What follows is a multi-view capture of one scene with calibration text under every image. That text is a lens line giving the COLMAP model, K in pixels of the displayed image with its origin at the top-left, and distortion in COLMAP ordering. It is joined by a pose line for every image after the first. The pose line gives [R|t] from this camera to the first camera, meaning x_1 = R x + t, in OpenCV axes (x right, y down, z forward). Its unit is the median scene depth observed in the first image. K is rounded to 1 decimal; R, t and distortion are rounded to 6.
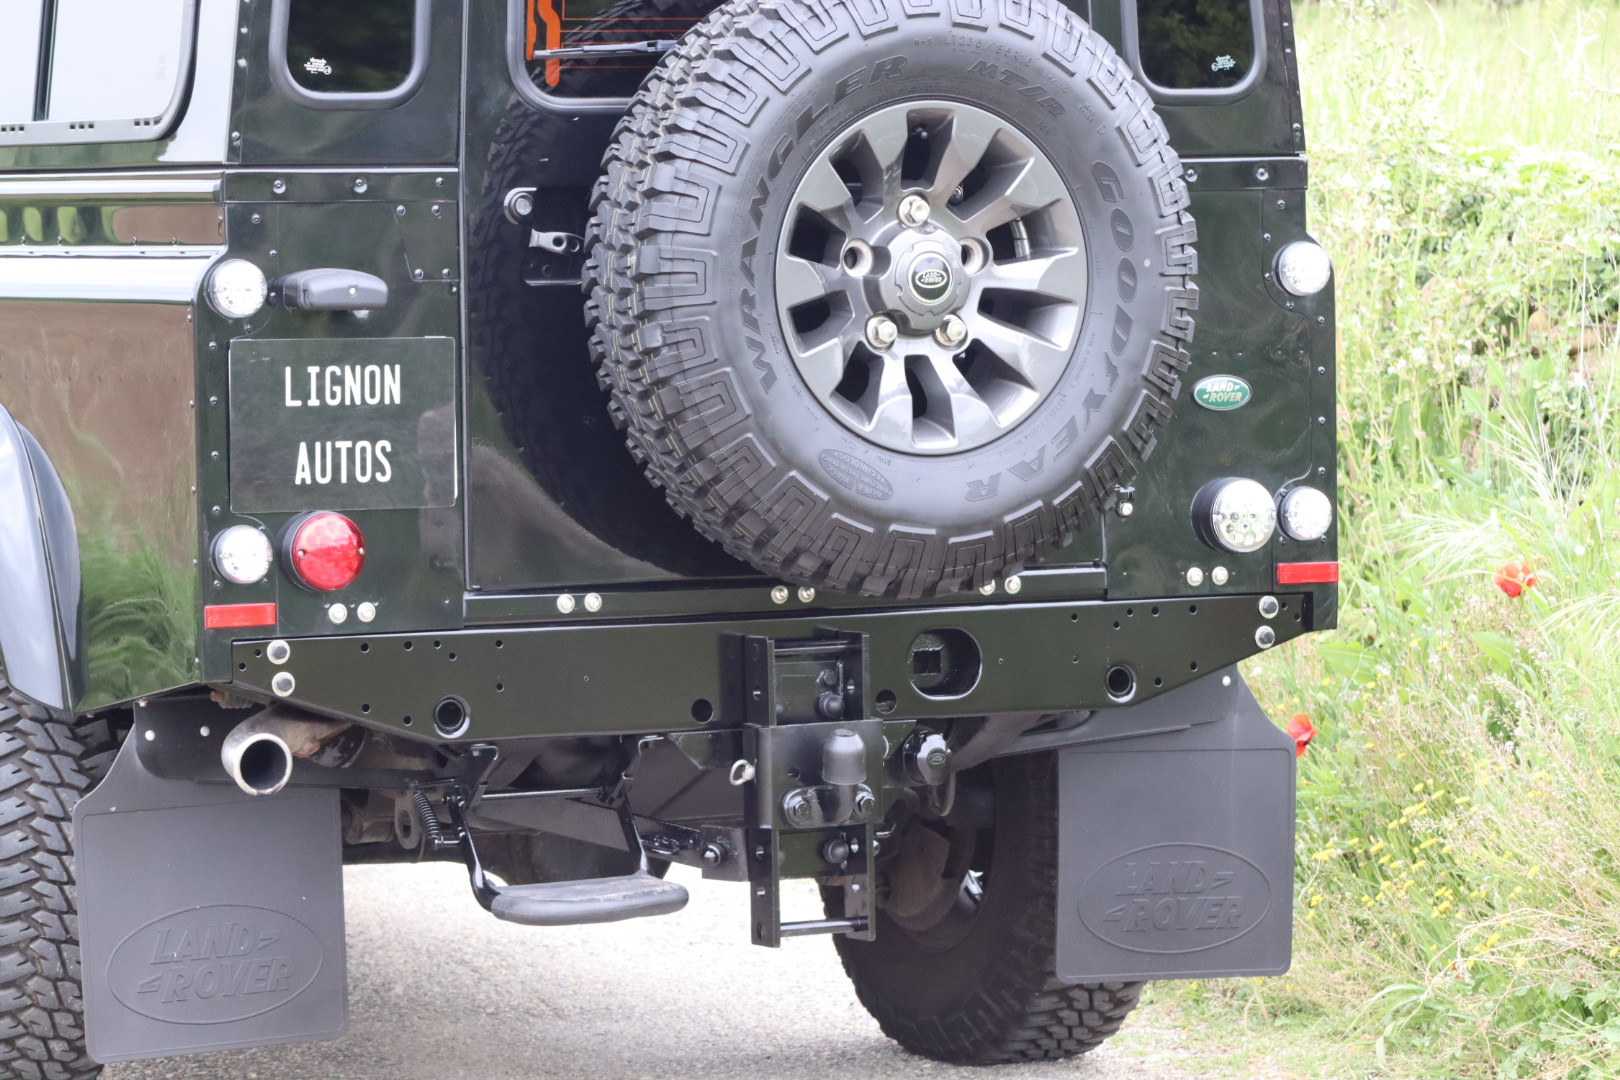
lens RADIAL K [[6988.7, 0, 857.8], [0, 6988.7, 542.2], [0, 0, 1]] dist [0.132169, -0.135637]
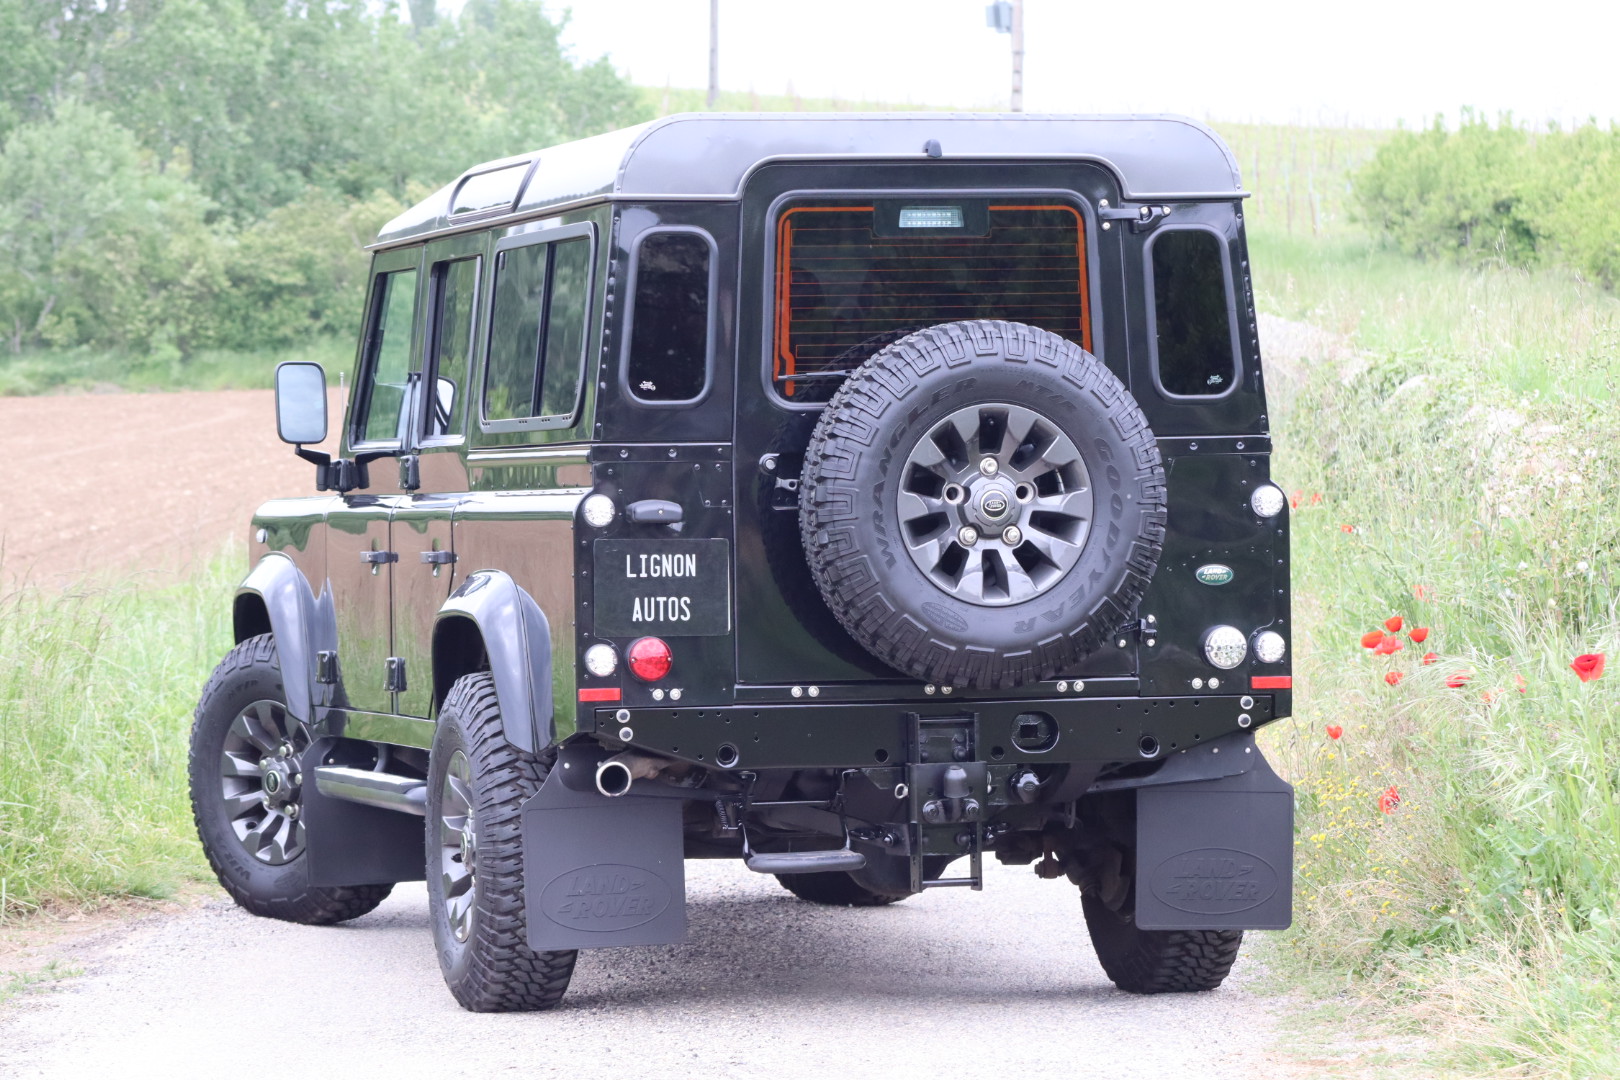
lens RADIAL K [[7212.4, 0, 810.0], [0, 7212.4, 540.0], [0, 0, 1]] dist [0.012261, 13.182559]
pose [[0.971858, 0.000159, -0.235568, 0.385582], [-0.010061, 0.999115, -0.040830, 0.044402], [0.235353, 0.042051, 0.971000, -0.748563]]
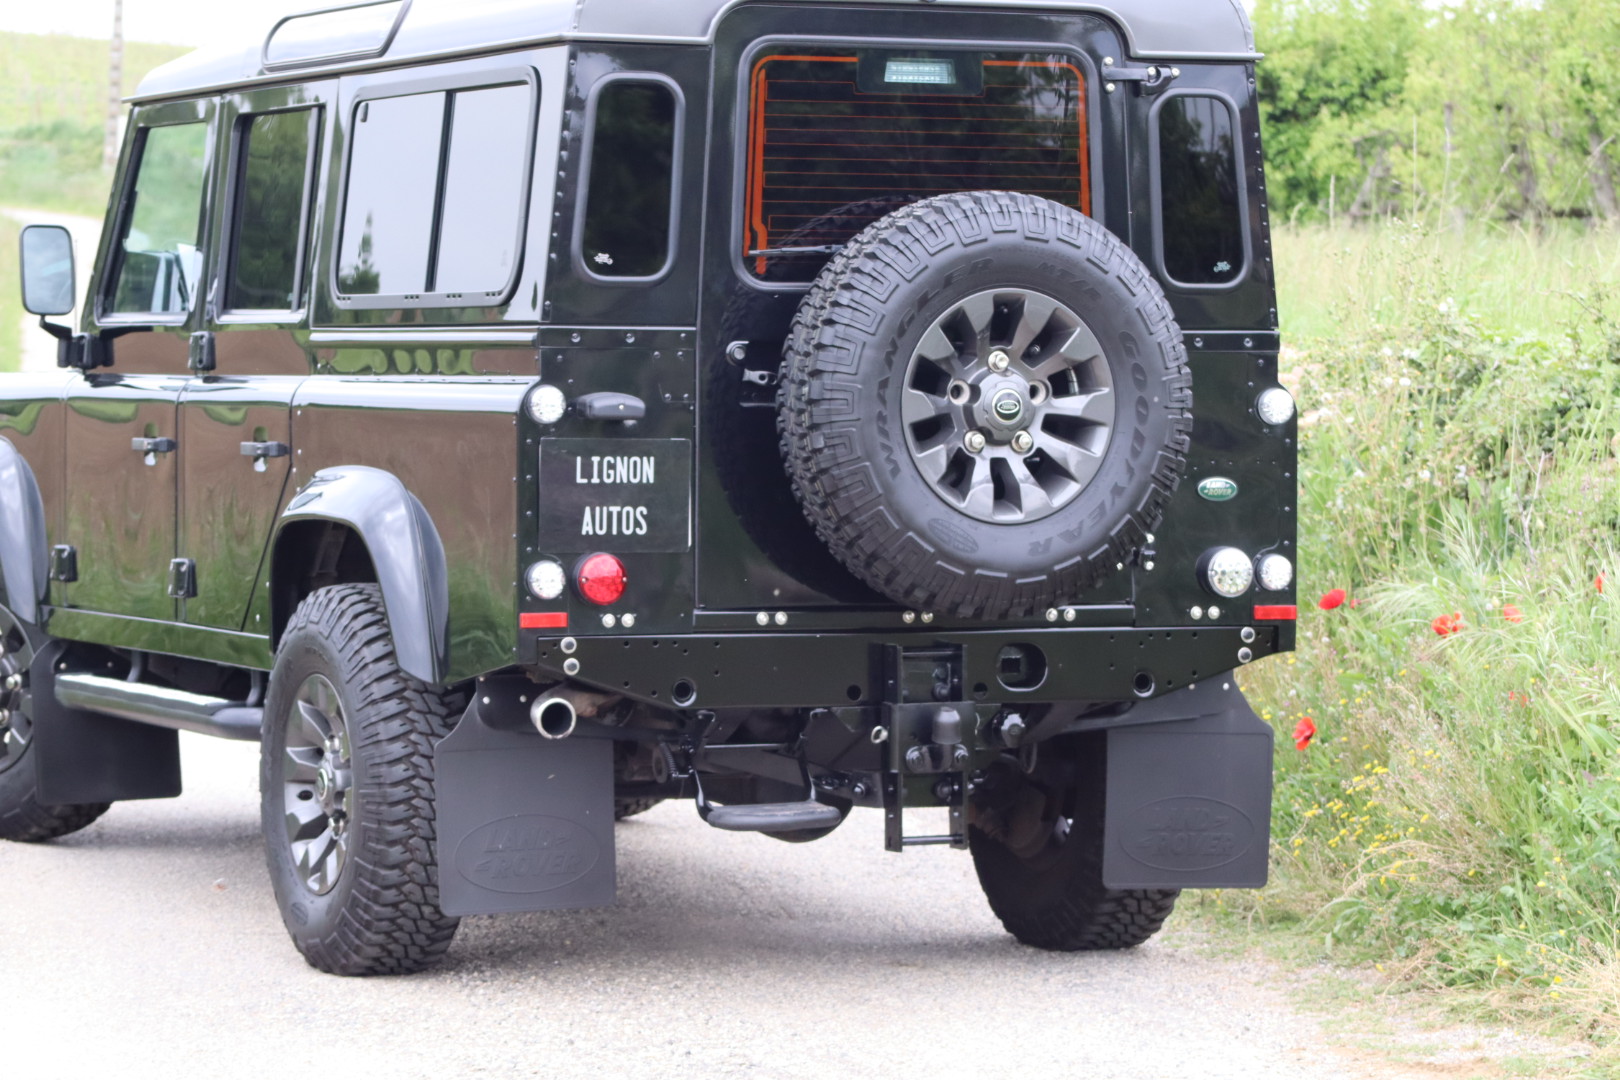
lens RADIAL K [[5846.3, 0, 810.0], [0, 5846.3, 540.0], [0, 0, 1]] dist [-0.145485, 3.017539]
pose [[0.996725, 0.020315, -0.078268, 0.066286], [-0.021873, 0.999578, -0.019099, 0.015664], [0.077847, 0.020749, 0.996749, -0.250606]]
